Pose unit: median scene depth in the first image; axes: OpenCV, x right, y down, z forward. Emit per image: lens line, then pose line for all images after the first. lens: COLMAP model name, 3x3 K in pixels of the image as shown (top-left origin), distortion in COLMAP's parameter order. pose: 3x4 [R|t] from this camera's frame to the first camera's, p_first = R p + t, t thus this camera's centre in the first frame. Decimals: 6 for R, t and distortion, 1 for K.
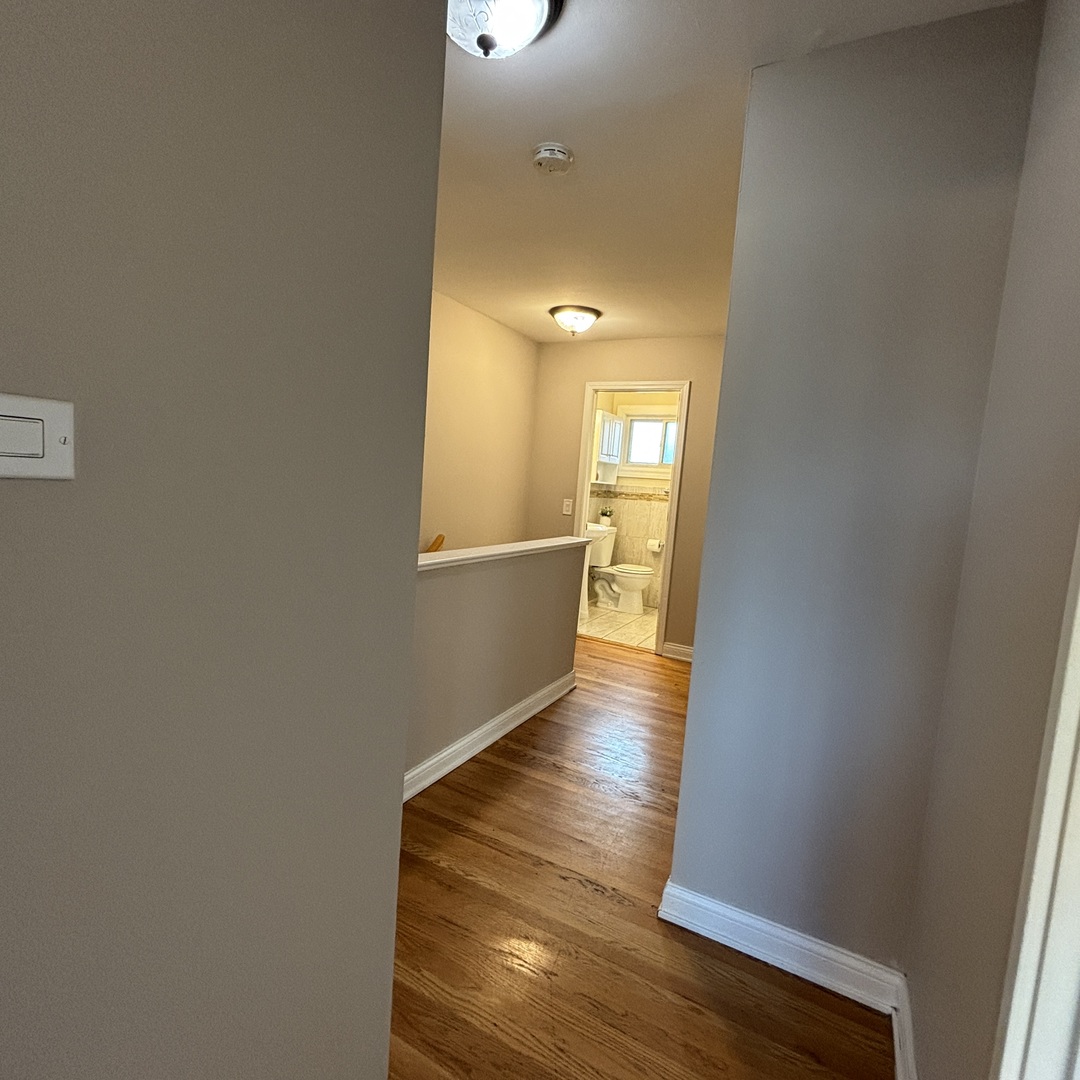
lens RADIAL K [[584.0, 0, 537.4], [0, 584.0, 537.9], [0, 0, 1]] dist [-0.007843, 0.005944]
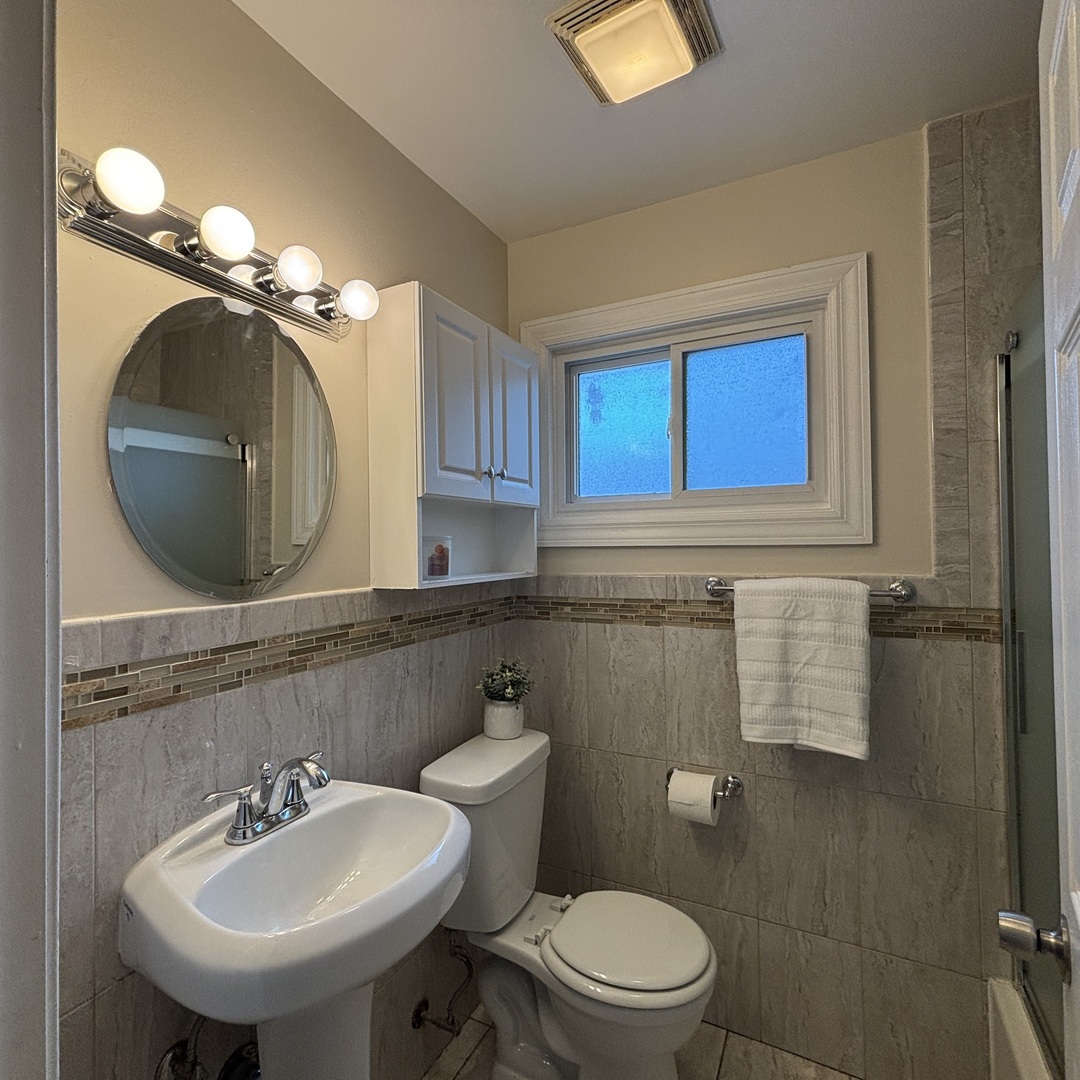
lens RADIAL K [[584.0, 0, 541.3], [0, 584.0, 537.8], [0, 0, 1]] dist [-0.007843, 0.005944]
pose [[0.995480, -0.093193, 0.018305, 0.133665], [0.094674, 0.989037, -0.113323, -0.077207], [-0.007543, 0.114544, 0.993390, 0.707211]]
